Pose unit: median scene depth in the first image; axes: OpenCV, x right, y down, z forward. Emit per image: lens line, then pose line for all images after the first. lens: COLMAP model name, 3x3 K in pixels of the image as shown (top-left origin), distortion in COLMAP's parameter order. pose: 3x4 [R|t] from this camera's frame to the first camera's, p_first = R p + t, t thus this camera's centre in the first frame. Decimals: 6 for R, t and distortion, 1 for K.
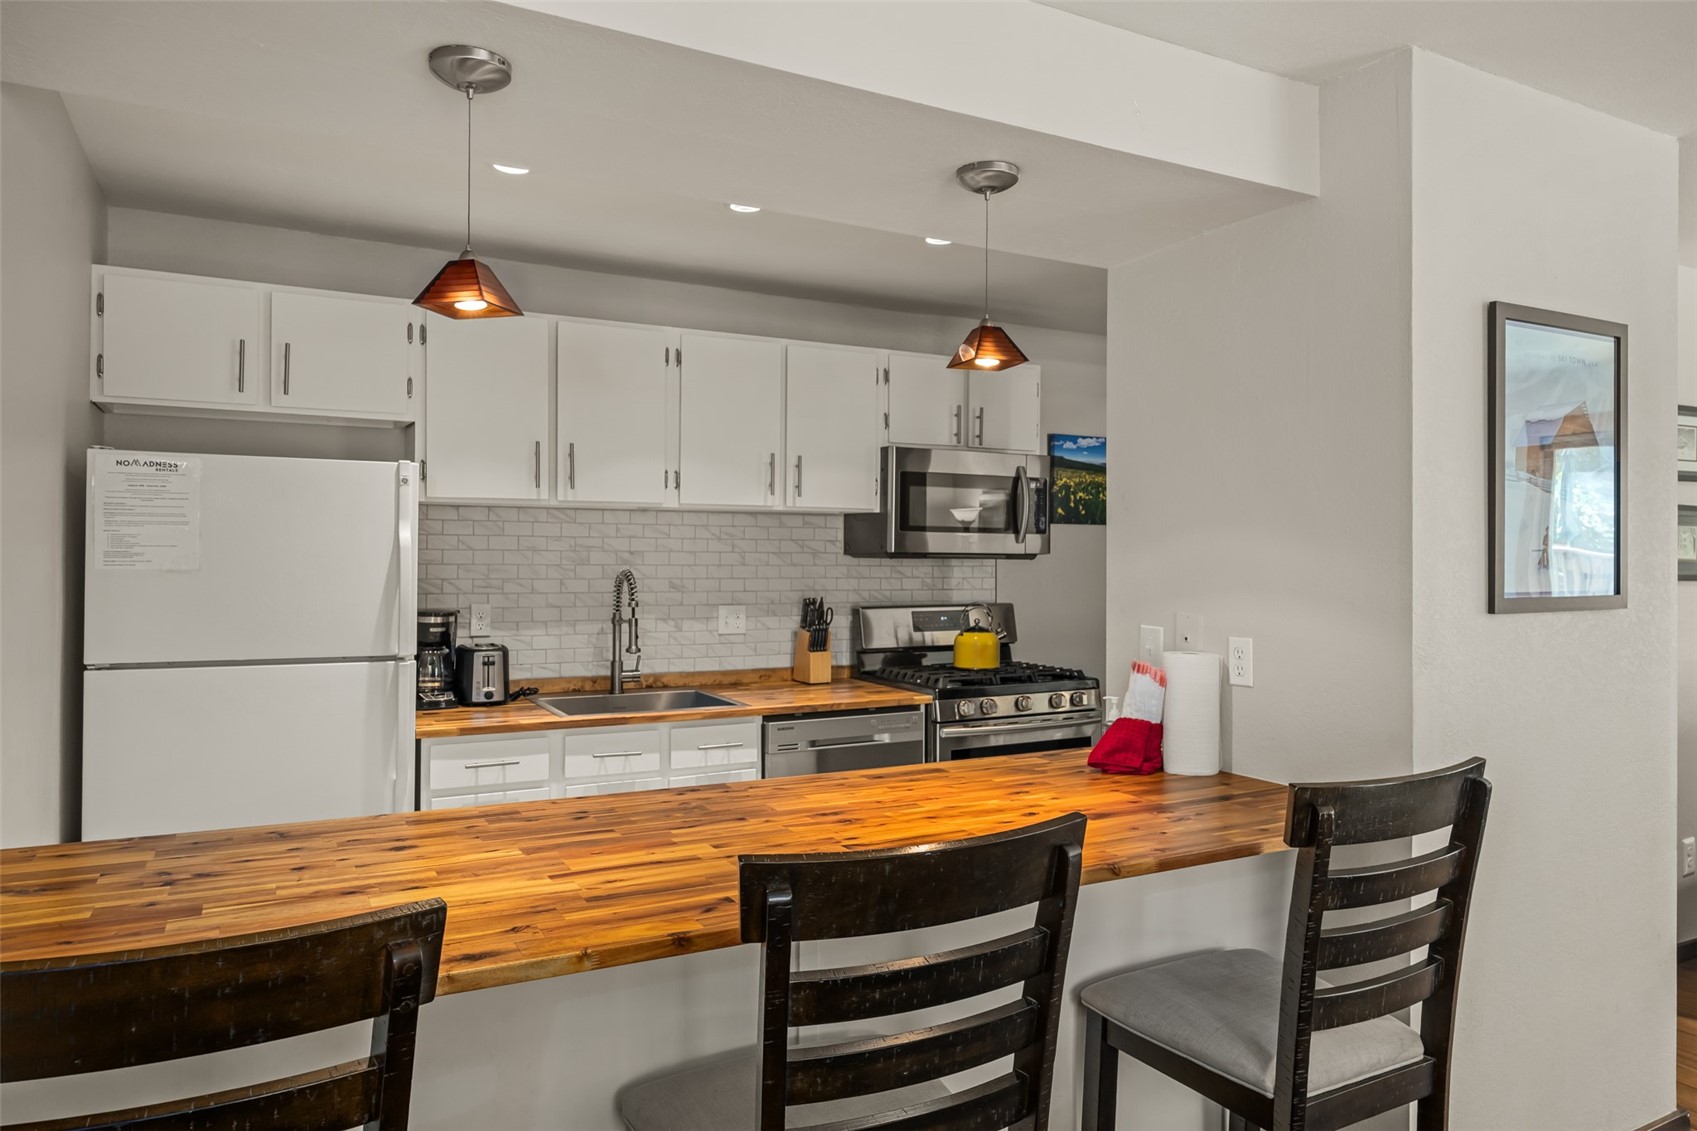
lens RADIAL K [[1092.0, 0, 846.0], [0, 1092.0, 543.7], [0, 0, 1]] dist [-0.001199, -0.000417]
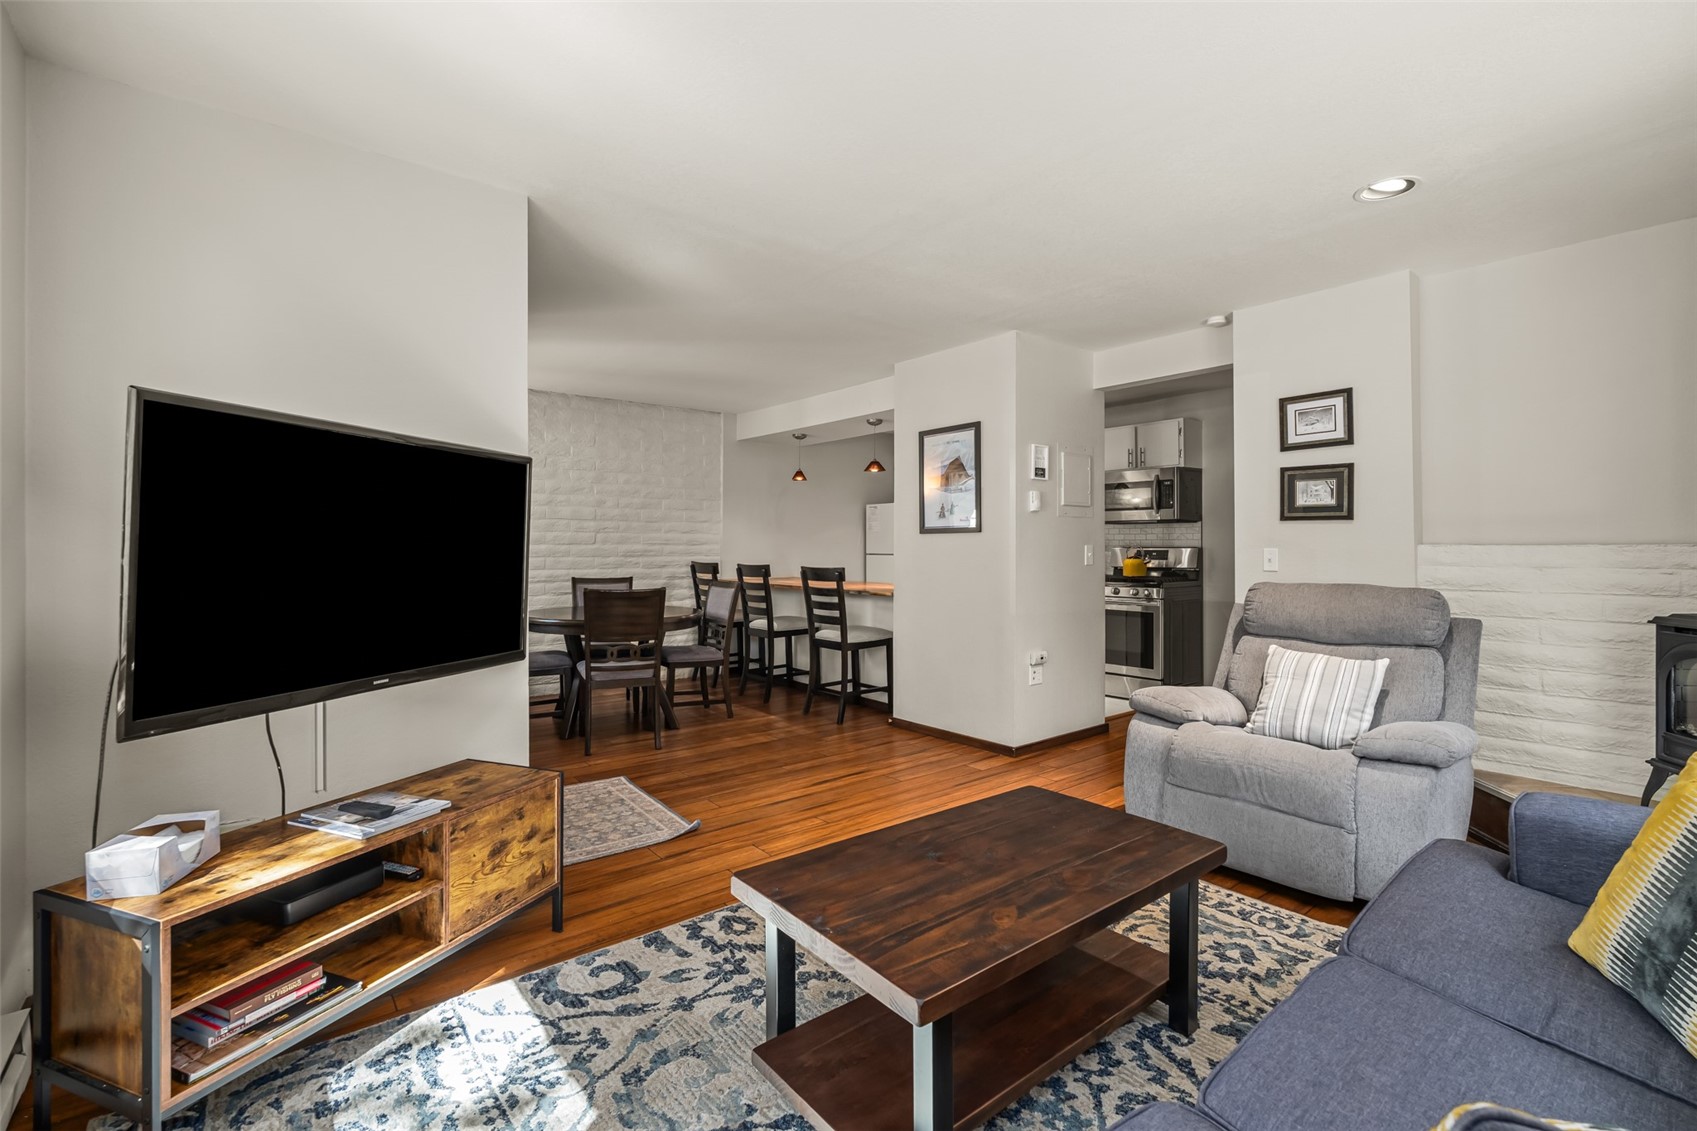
lens RADIAL K [[757.5, 0, 848.4], [0, 757.5, 541.9], [0, 0, 1]] dist [-0.002795, -0.000225]
pose [[0.189668, -0.011986, -0.981775, 2.304727], [0.012444, 0.999875, -0.009803, 0.092591], [0.981769, -0.010358, 0.189794, 0.343819]]
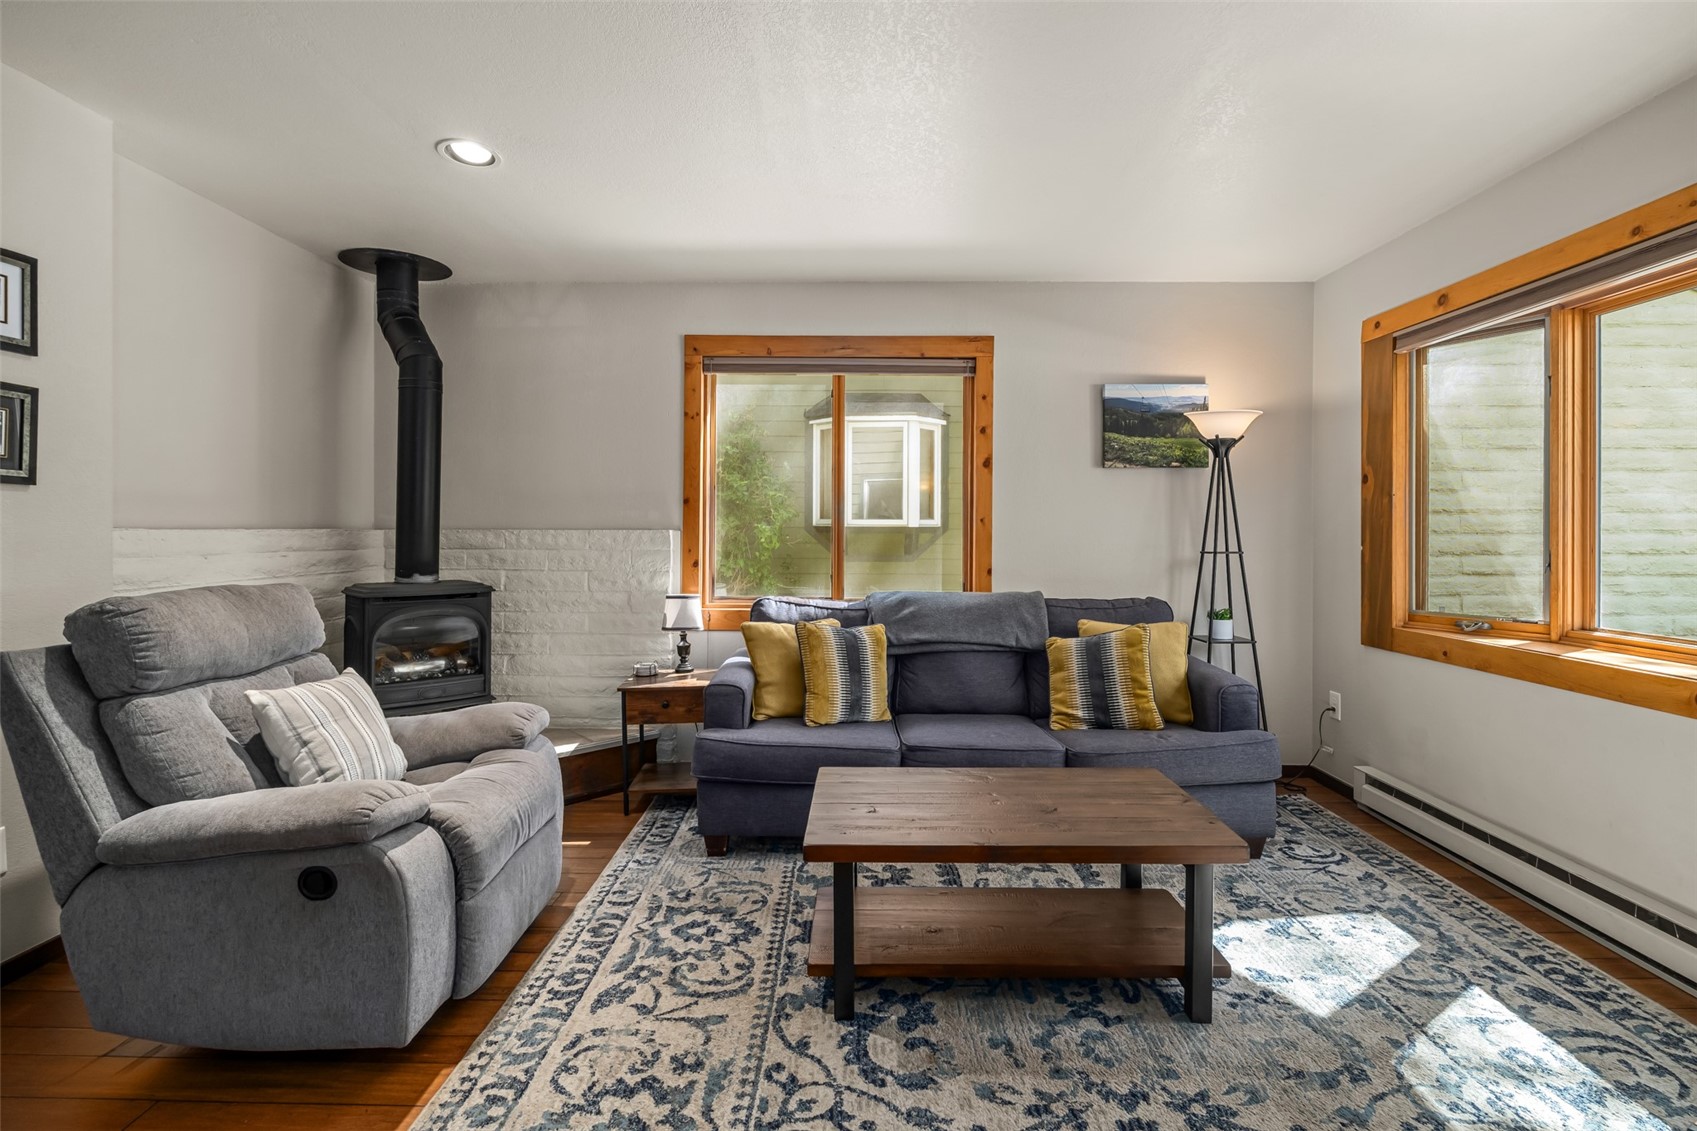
lens RADIAL K [[766.9, 0, 851.1], [0, 766.9, 535.5], [0, 0, 1]] dist [-0.003139, -0.000058]
pose [[0.484288, -0.008038, 0.874872, 0.870544], [-0.012003, 0.999803, 0.015831, 0.080292], [-0.874827, -0.018168, 0.484095, 0.350449]]
